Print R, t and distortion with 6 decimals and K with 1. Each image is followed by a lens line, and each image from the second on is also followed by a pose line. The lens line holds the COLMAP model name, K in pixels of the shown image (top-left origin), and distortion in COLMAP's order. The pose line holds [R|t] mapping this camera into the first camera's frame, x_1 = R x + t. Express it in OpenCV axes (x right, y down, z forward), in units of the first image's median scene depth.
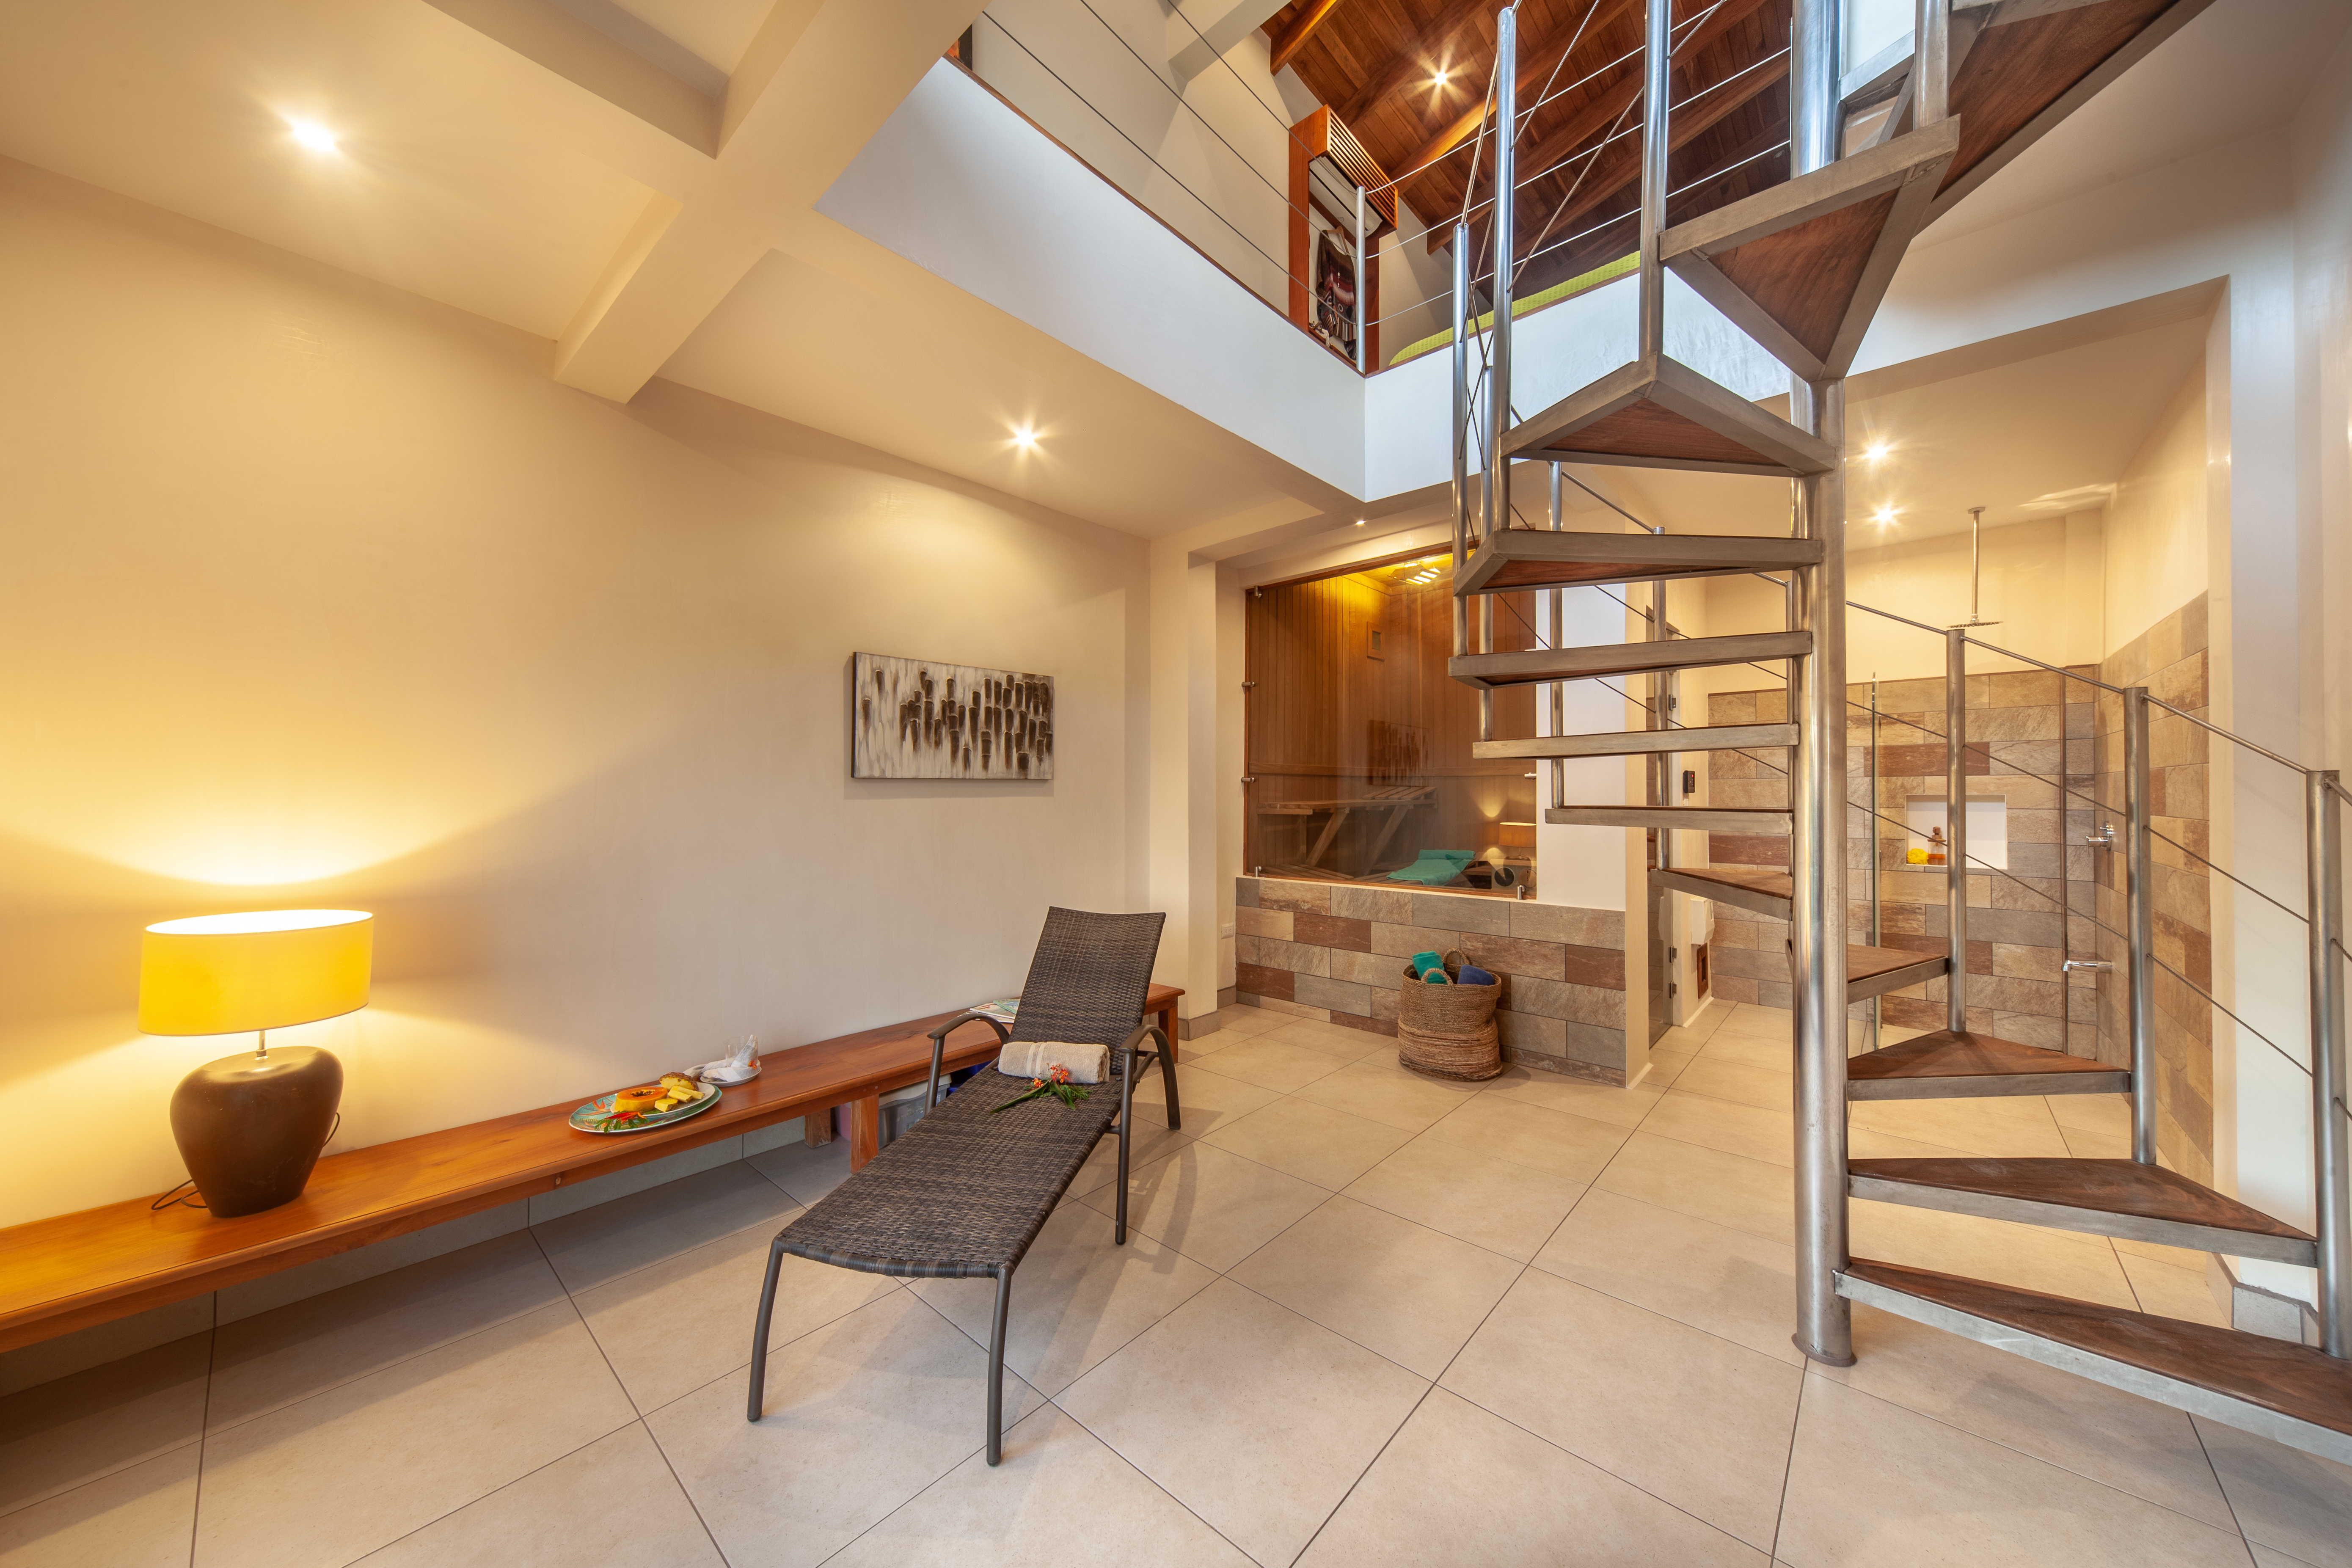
lens RADIAL K [[813.7, 0, 1175.7], [0, 813.7, 787.9], [0, 0, 1]] dist [0.000386, 0.000047]
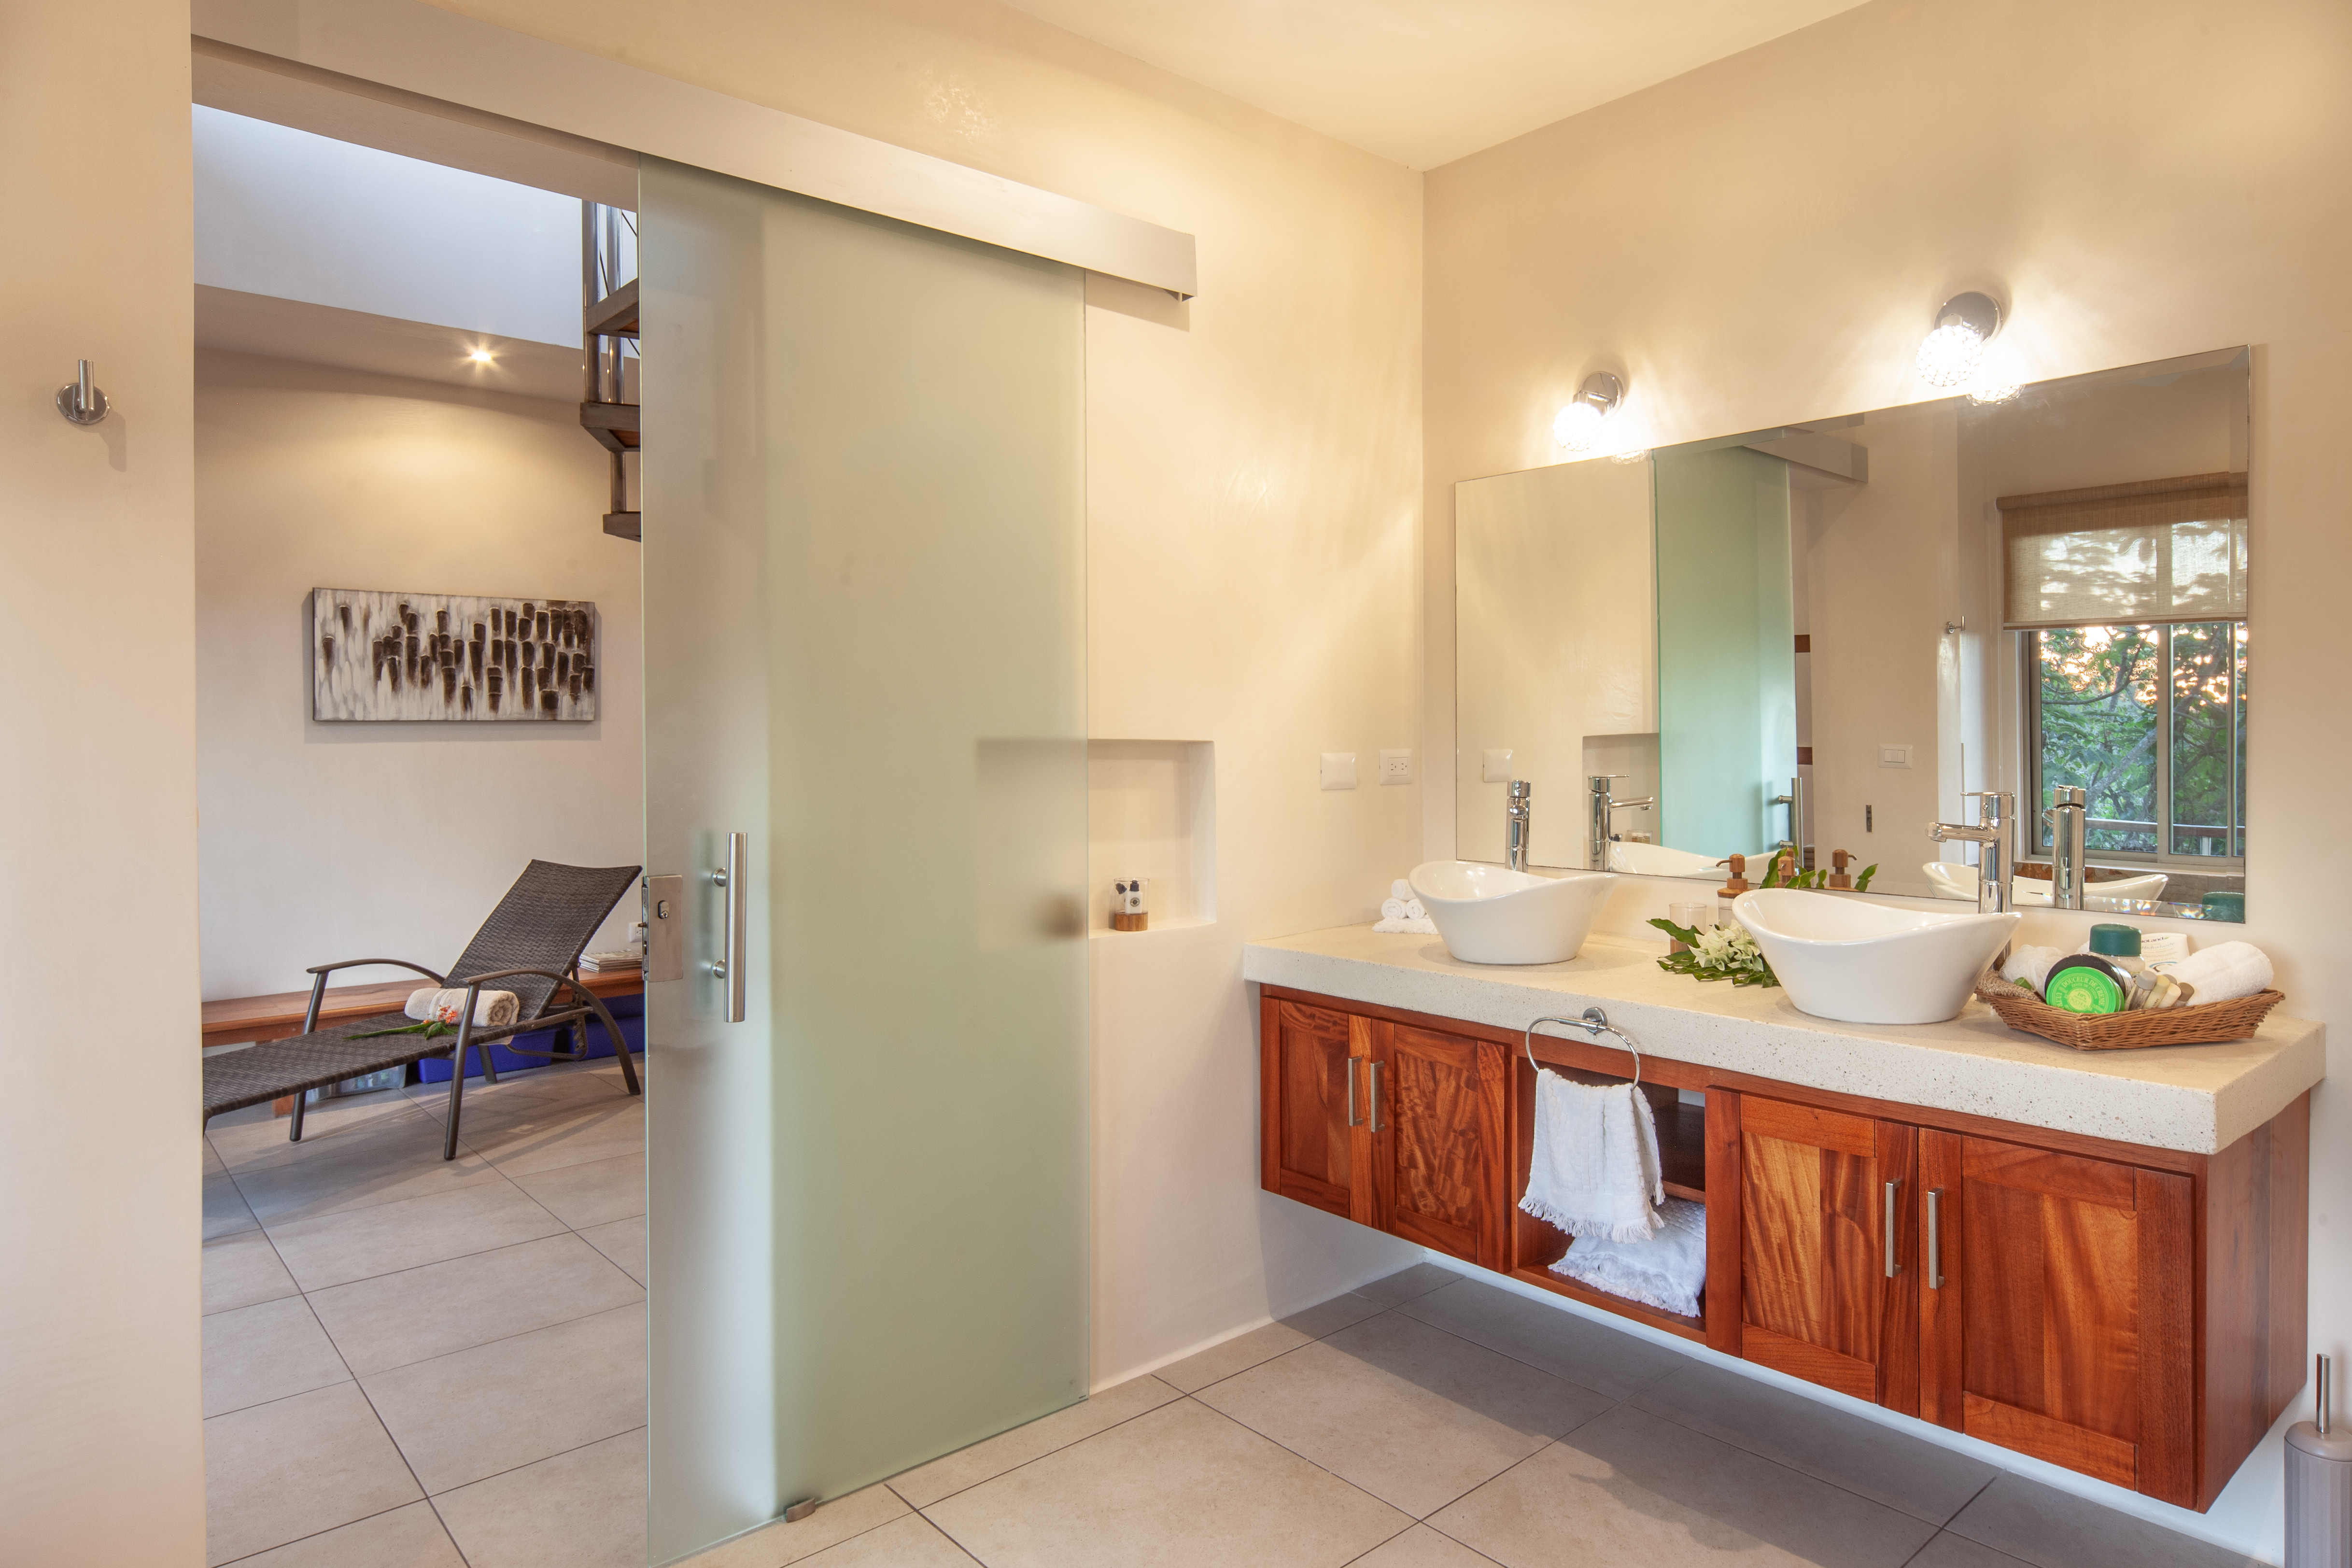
lens RADIAL K [[1362.9, 0, 1175.9], [0, 1362.9, 768.8], [0, 0, 1]] dist [0.001170, 0.000191]
pose [[0.991719, -0.003606, -0.128376, 0.715429], [0.006715, 0.999694, 0.023792, 0.011416], [0.128251, -0.024457, 0.991440, -0.401079]]
